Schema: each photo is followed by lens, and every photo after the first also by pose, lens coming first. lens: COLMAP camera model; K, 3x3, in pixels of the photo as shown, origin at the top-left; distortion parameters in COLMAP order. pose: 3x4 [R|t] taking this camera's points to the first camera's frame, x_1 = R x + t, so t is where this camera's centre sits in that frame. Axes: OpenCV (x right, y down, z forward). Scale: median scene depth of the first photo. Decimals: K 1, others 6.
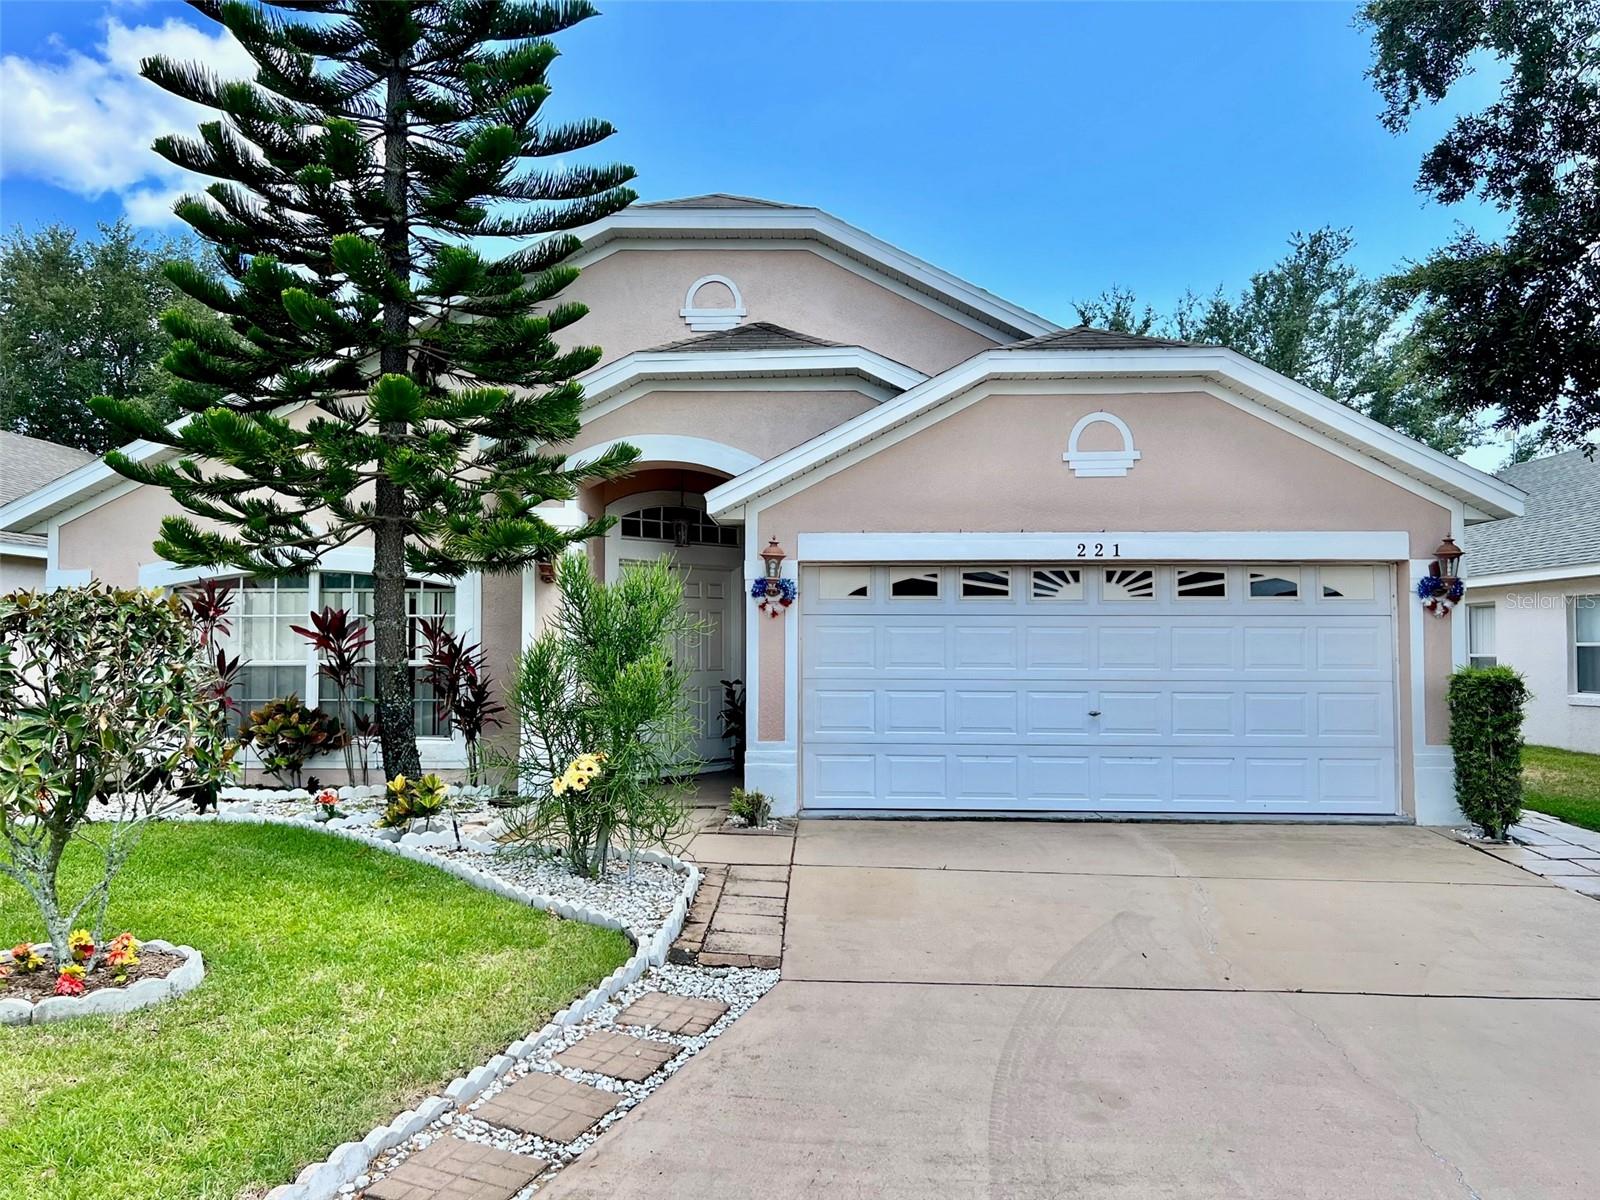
lens RADIAL K [[1196.4, 0, 811.6], [0, 1196.4, 613.4], [0, 0, 1]] dist [0.061113, -0.014439]
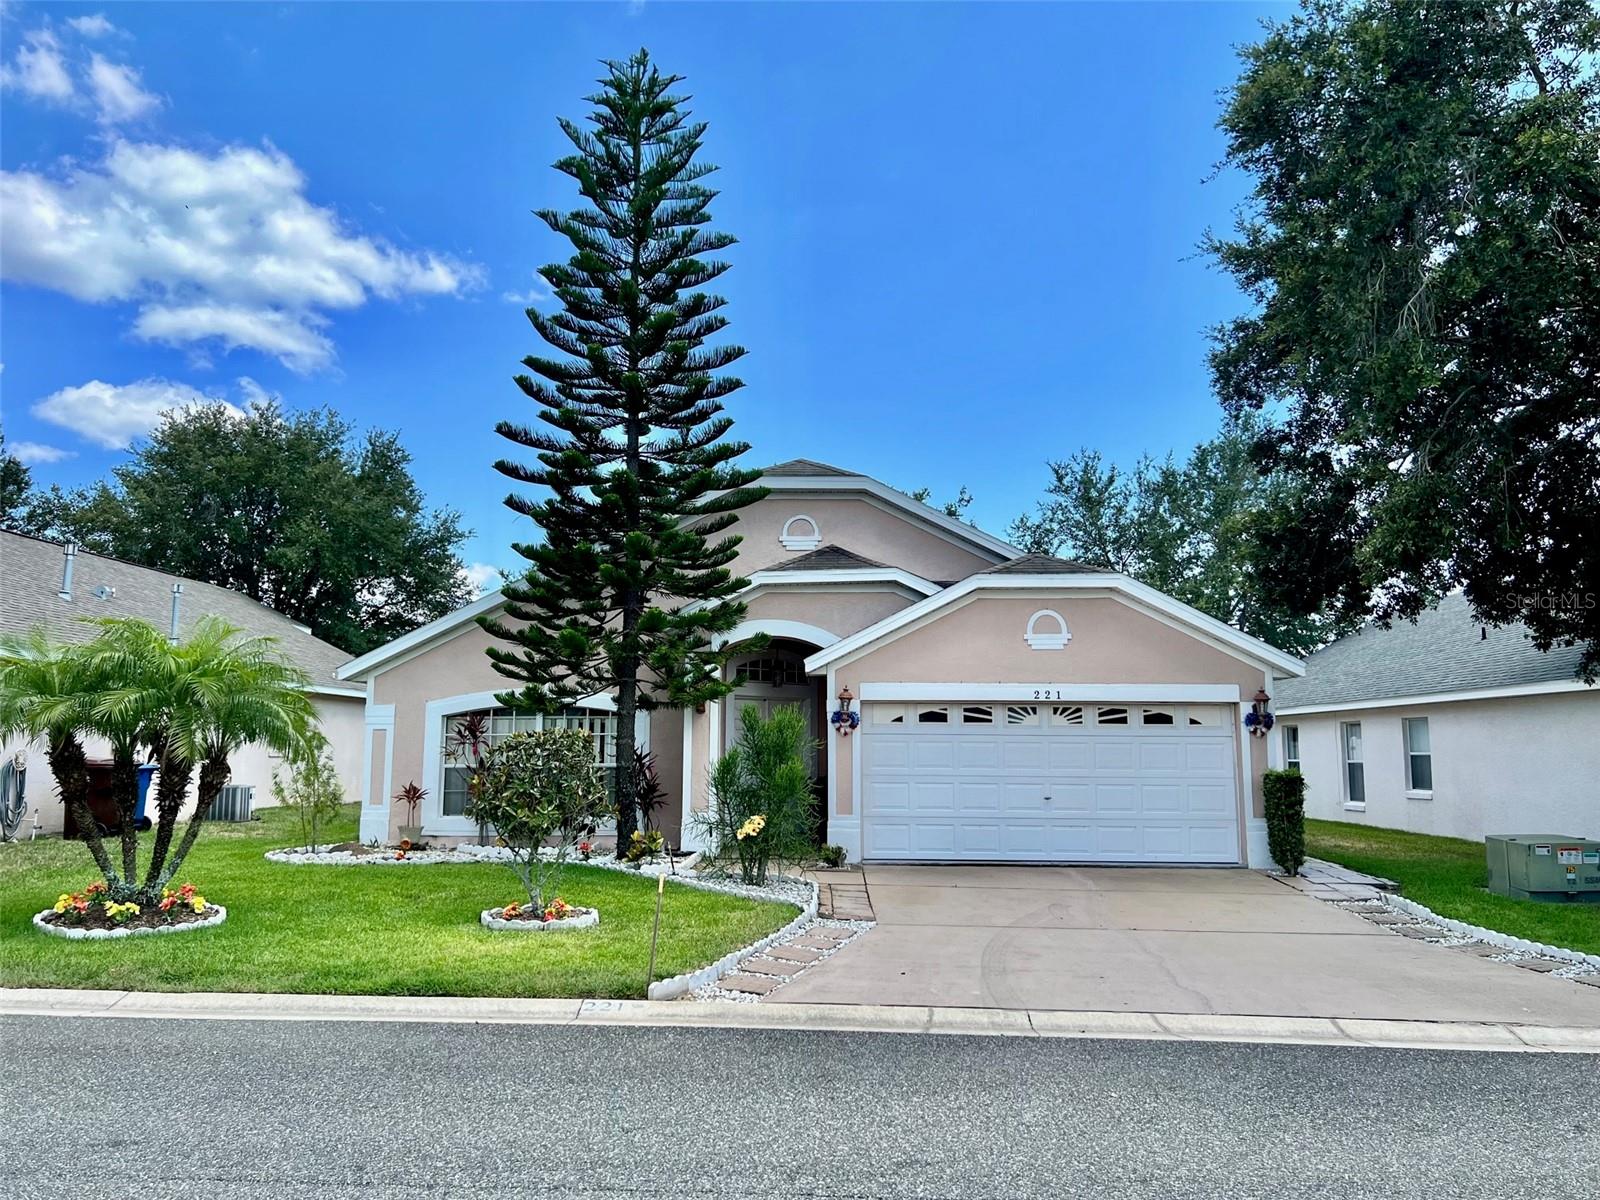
lens RADIAL K [[1196.4, 0, 790.7], [0, 1196.4, 593.4], [0, 0, 1]] dist [0.061113, -0.014439]
pose [[0.999921, 0.000155, -0.012532, -0.084978], [-0.001430, 0.994810, -0.101741, -0.023510], [0.012451, 0.101751, 0.994732, -0.615338]]
